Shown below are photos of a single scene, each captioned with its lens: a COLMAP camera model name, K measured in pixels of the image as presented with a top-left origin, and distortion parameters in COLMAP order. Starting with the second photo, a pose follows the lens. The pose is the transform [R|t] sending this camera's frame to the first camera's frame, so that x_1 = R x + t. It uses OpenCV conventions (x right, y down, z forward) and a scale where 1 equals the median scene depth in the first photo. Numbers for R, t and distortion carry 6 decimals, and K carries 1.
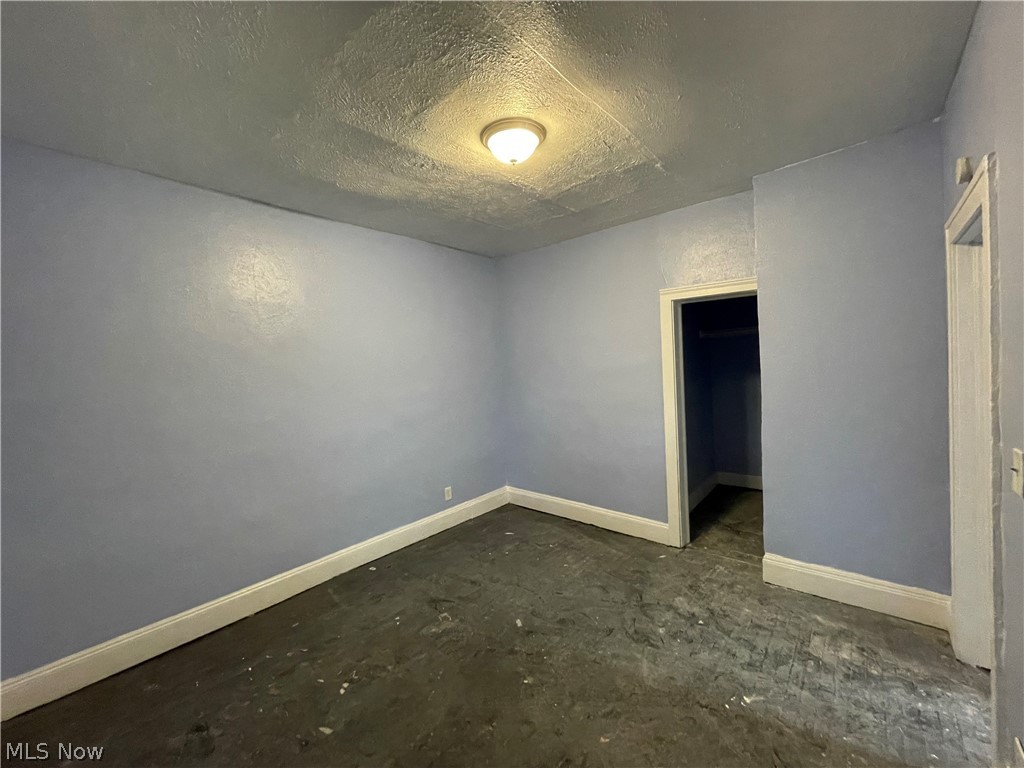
lens RADIAL K [[412.8, 0, 511.9], [0, 412.8, 384.8], [0, 0, 1]] dist [-0.001490, 0.000334]
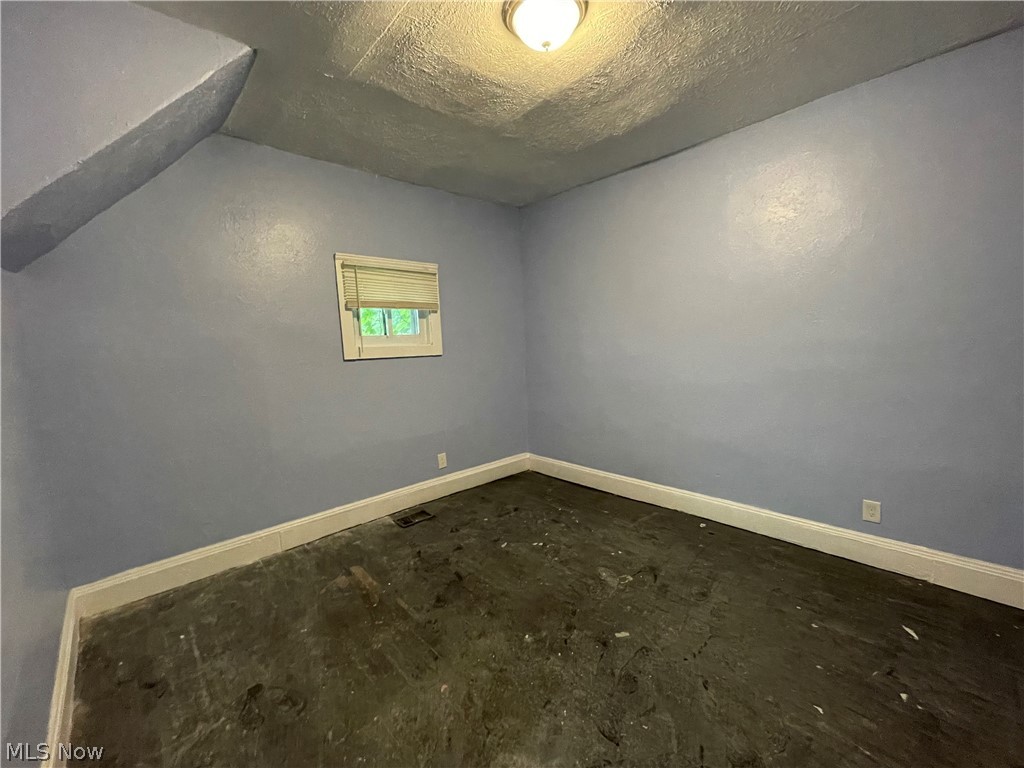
lens RADIAL K [[412.8, 0, 511.9], [0, 412.8, 382.9], [0, 0, 1]] dist [-0.001490, 0.000334]
pose [[-0.103674, 0.164285, -0.980950, 0.762067], [0.004984, 0.986338, 0.164661, -0.037396], [0.994599, 0.012182, -0.103077, 0.886941]]
